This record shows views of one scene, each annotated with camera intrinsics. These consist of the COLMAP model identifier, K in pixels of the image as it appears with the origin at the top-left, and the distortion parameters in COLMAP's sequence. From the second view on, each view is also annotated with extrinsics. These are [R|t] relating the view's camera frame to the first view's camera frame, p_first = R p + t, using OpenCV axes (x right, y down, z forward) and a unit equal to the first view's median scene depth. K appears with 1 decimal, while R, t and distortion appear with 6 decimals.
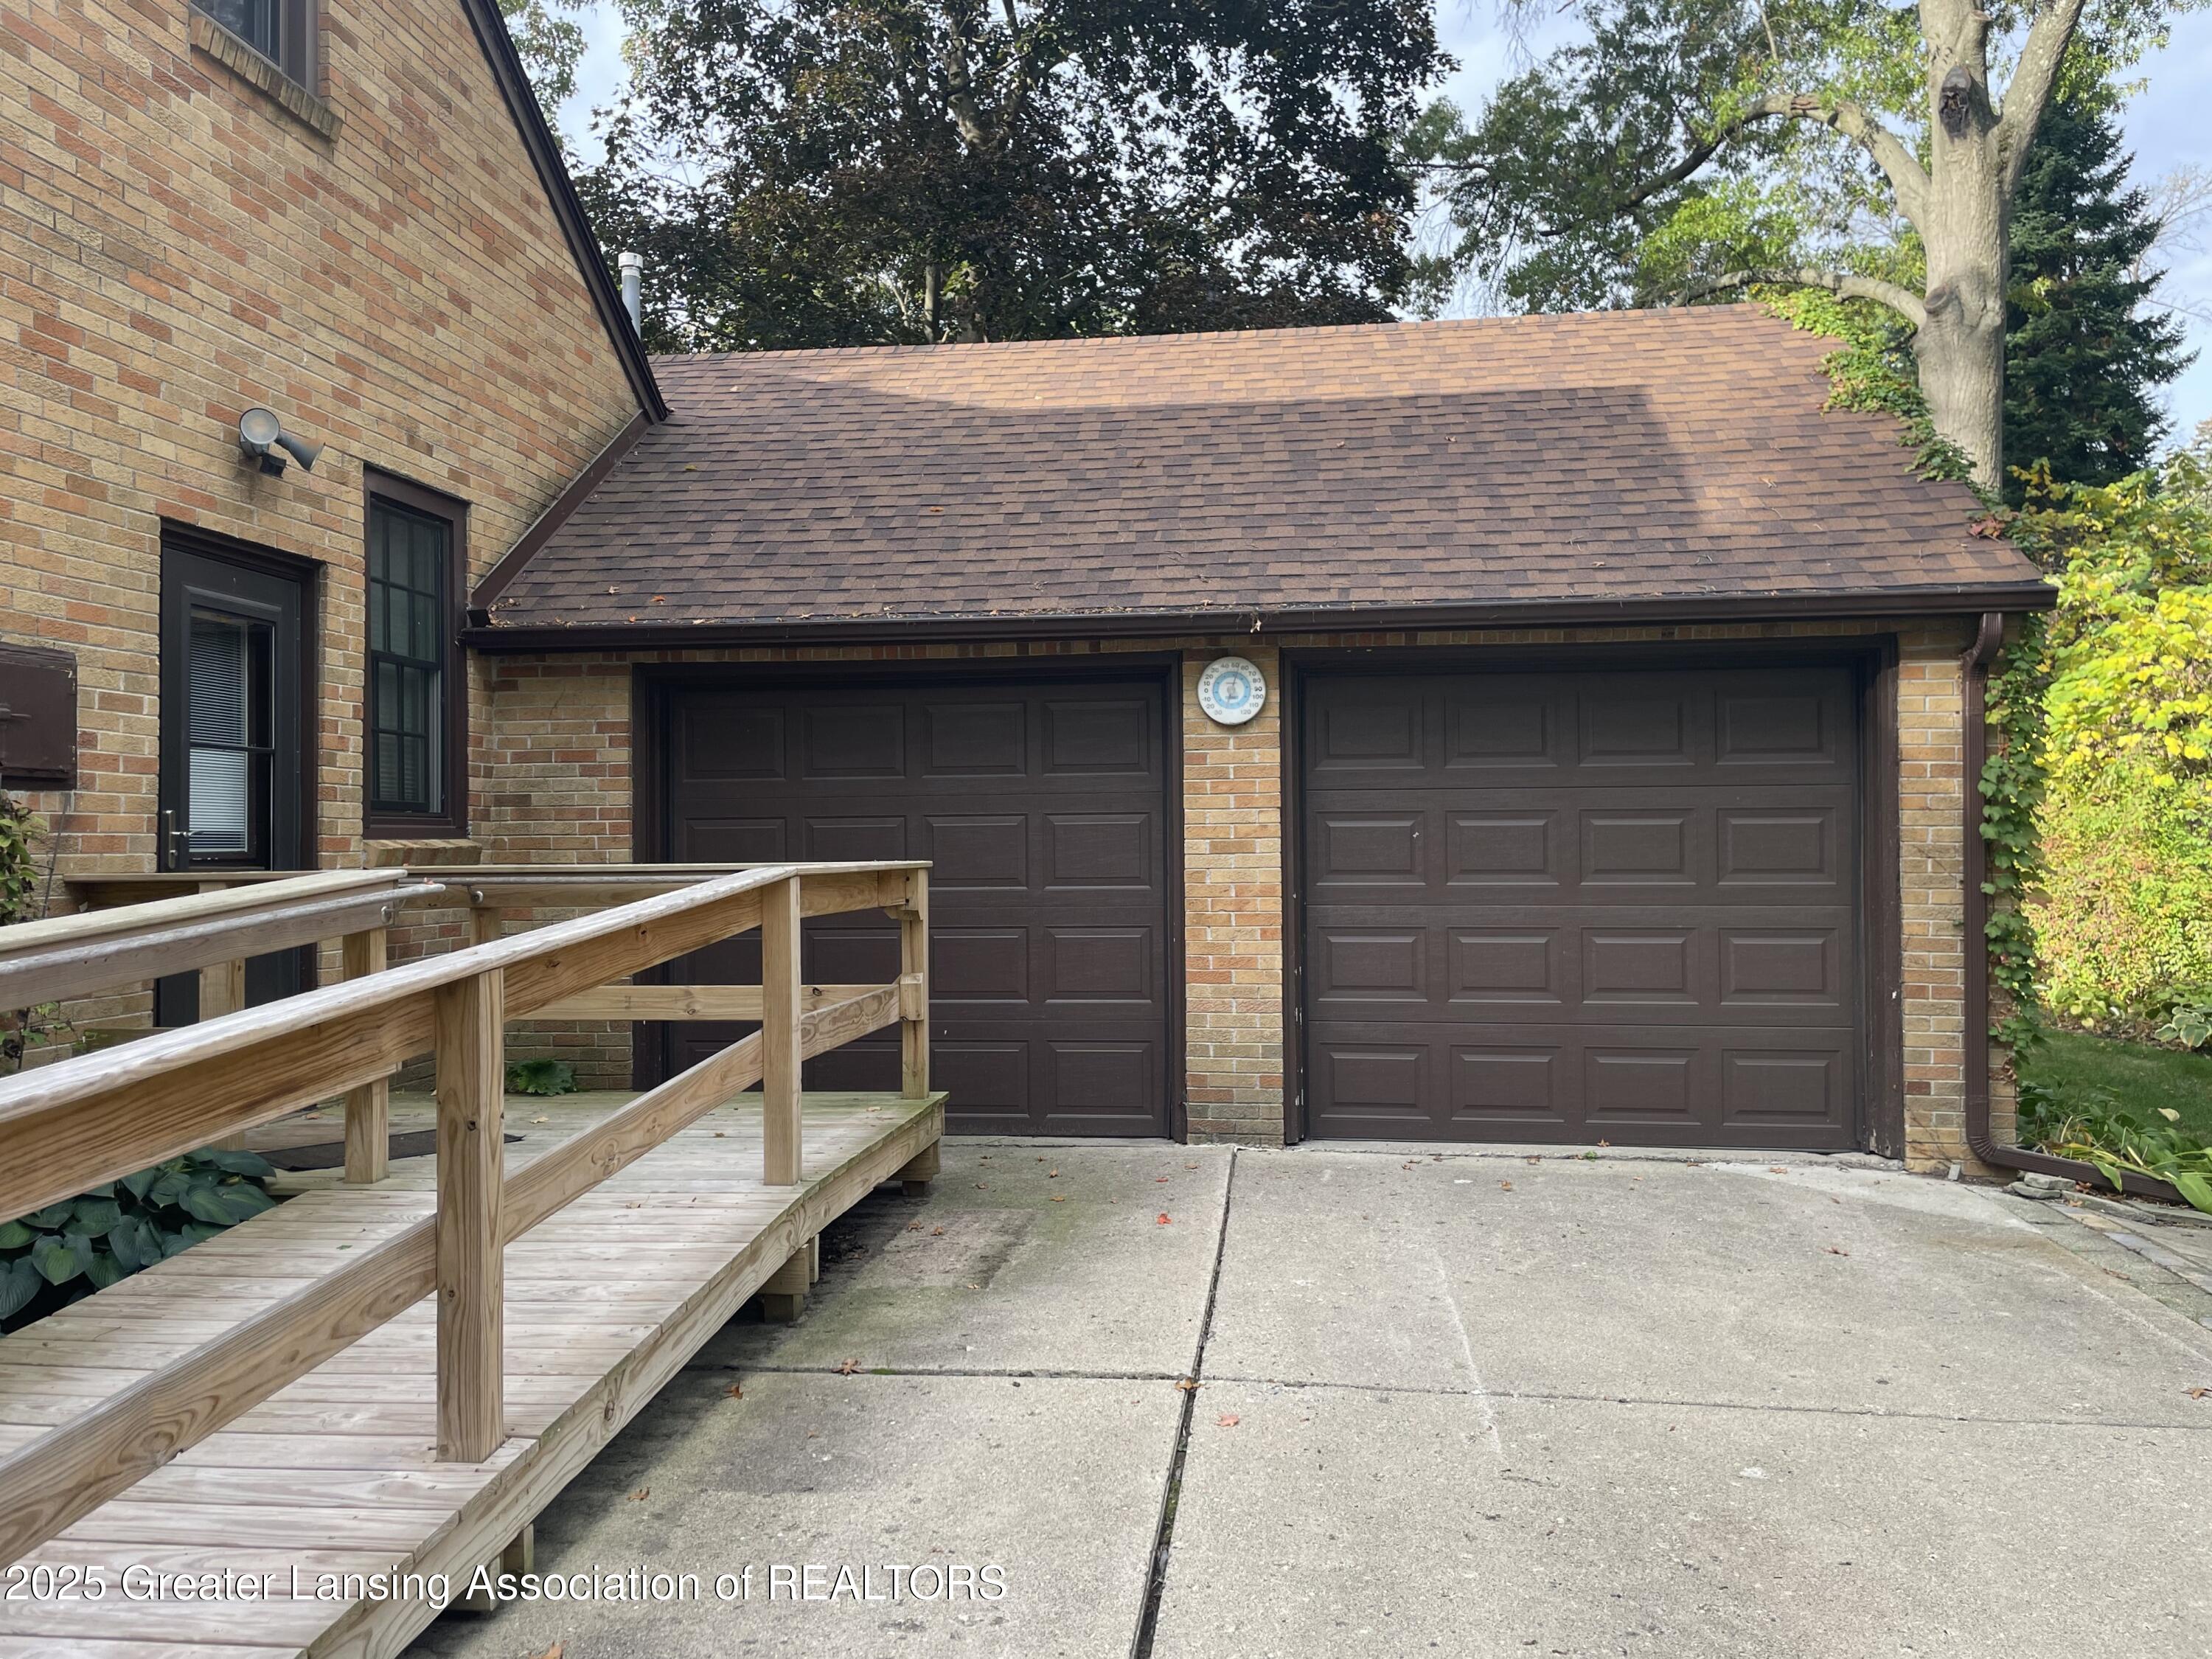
lens RADIAL K [[1622.3, 0, 1106.0], [0, 1622.3, 829.5], [0, 0, 1]] dist [-0.000058, 0.001251]
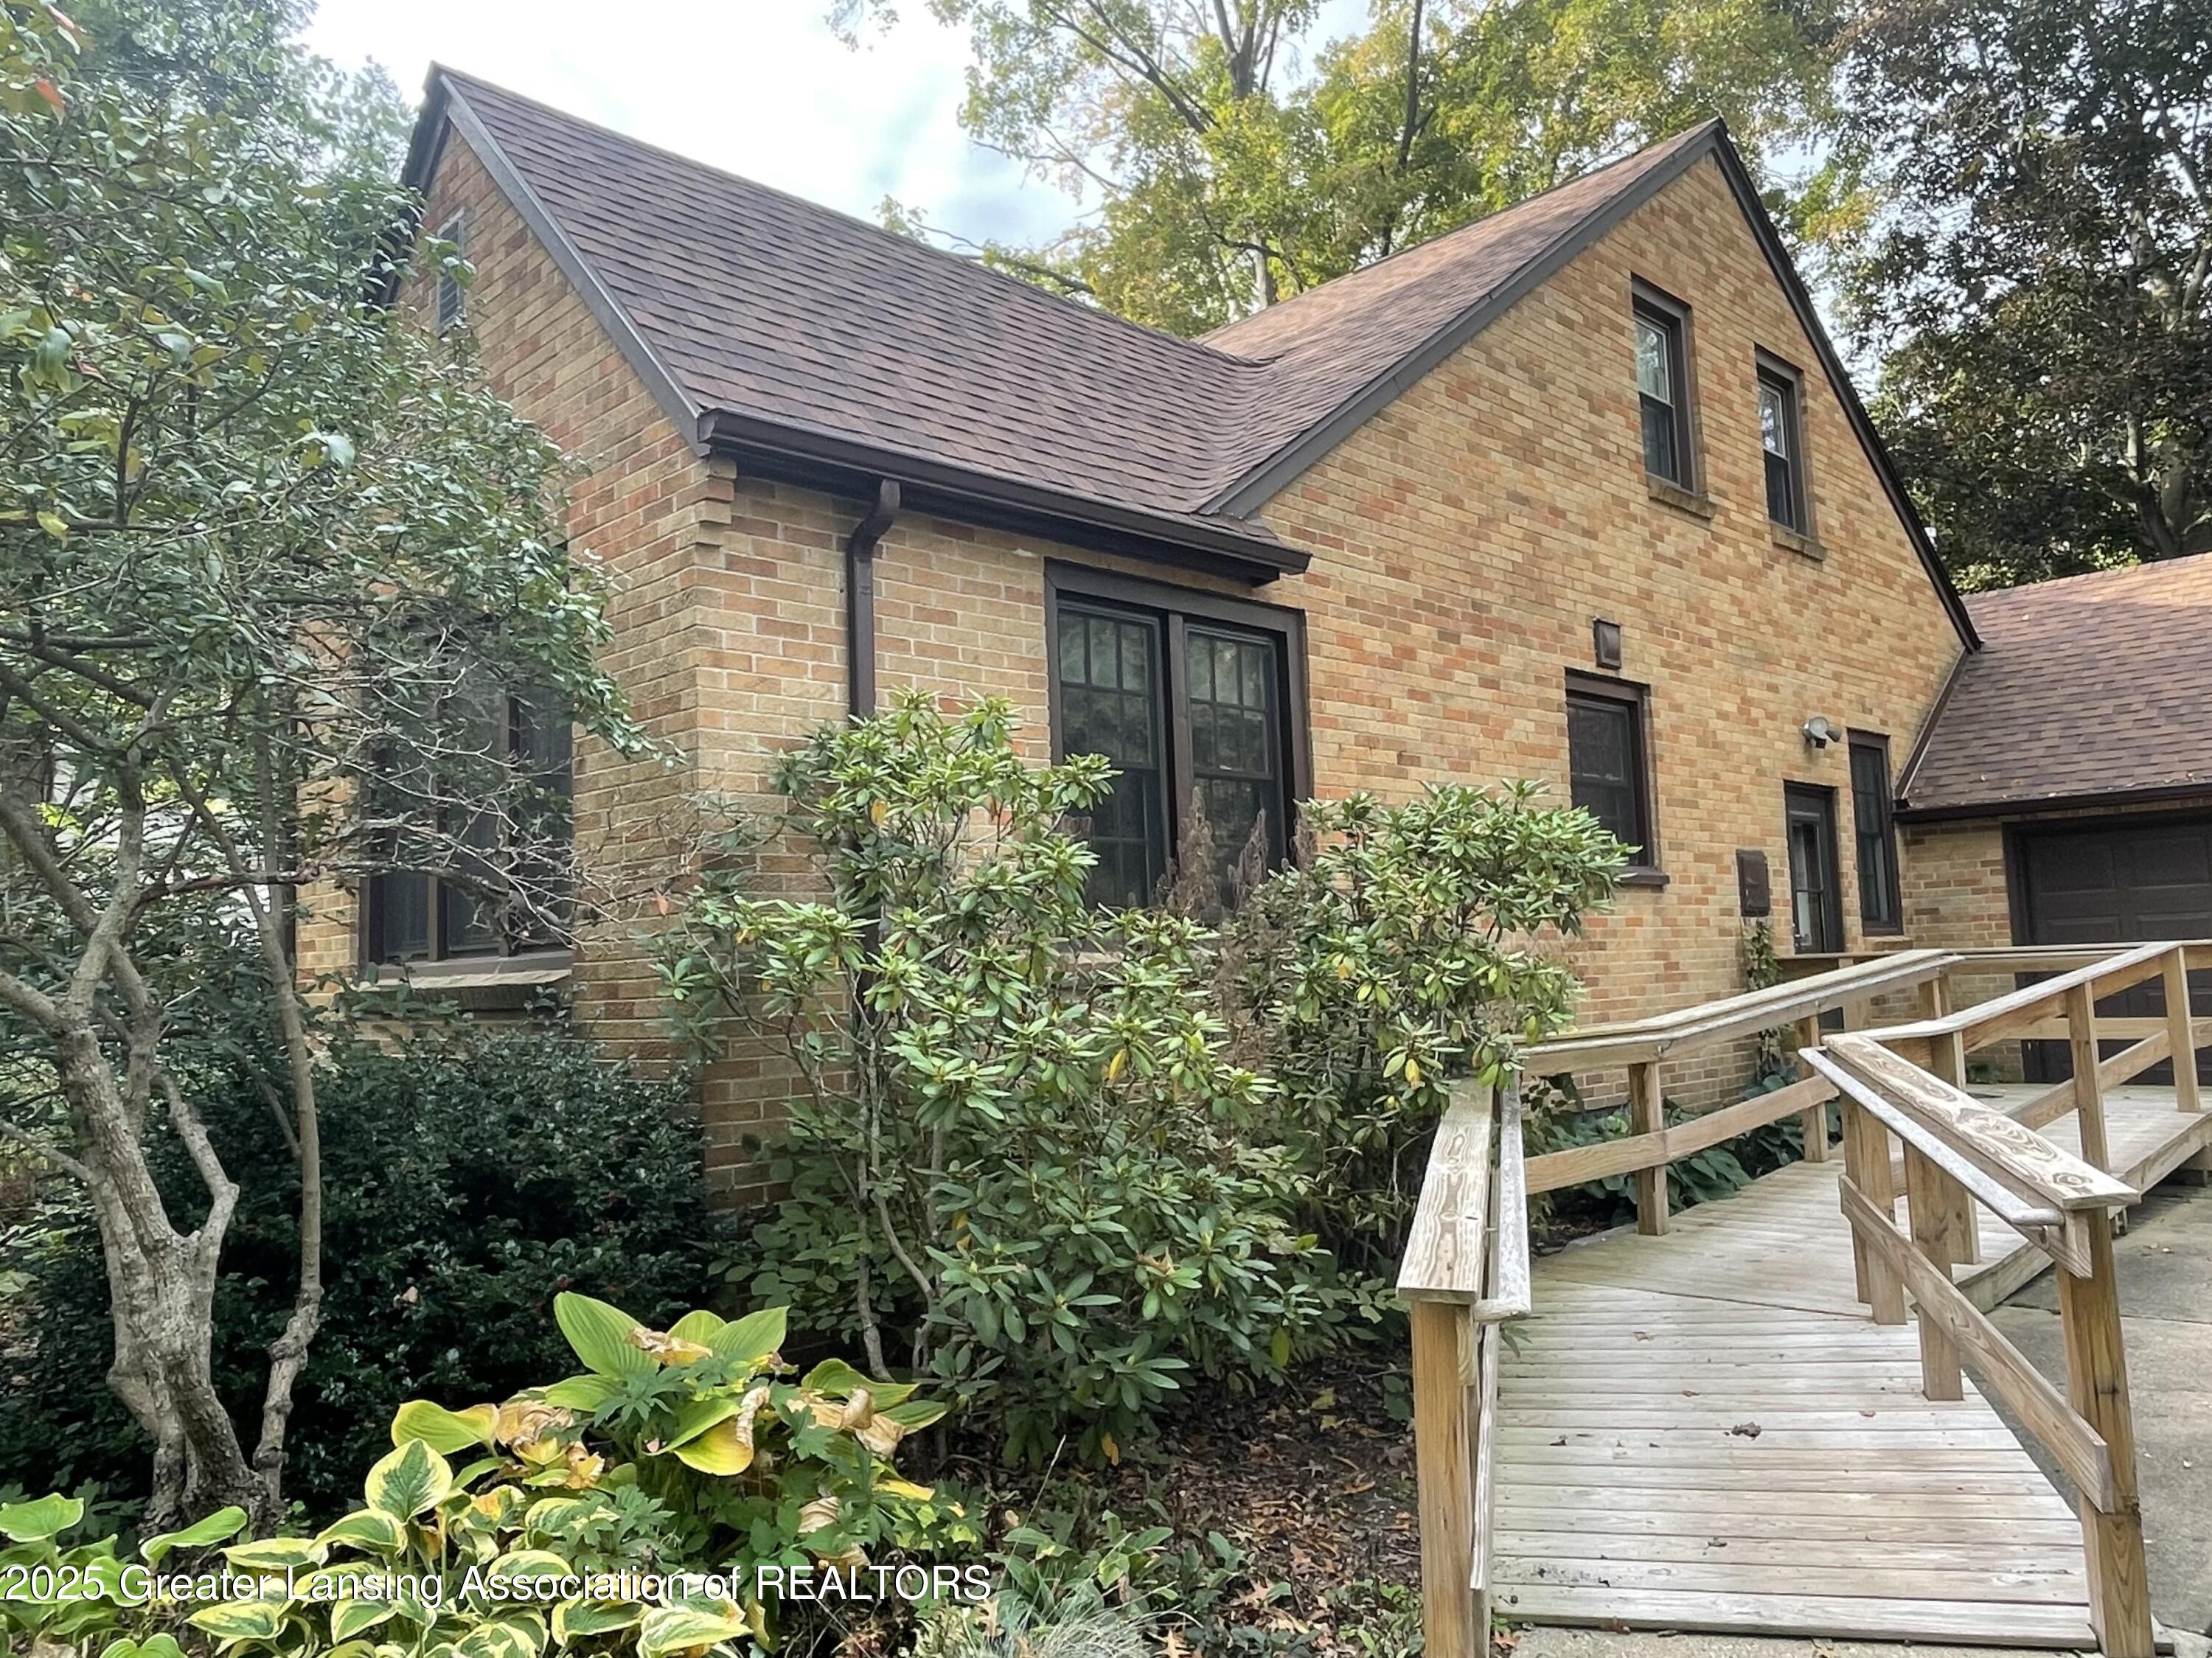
lens RADIAL K [[1622.2, 0, 1106.0], [0, 1622.2, 829.0], [0, 0, 1]] dist [-0.000058, 0.001251]
pose [[0.789617, -0.075481, -0.608940, -0.015351], [0.034843, 0.996319, -0.078317, -0.001369], [0.612610, 0.040623, 0.789341, -0.827282]]
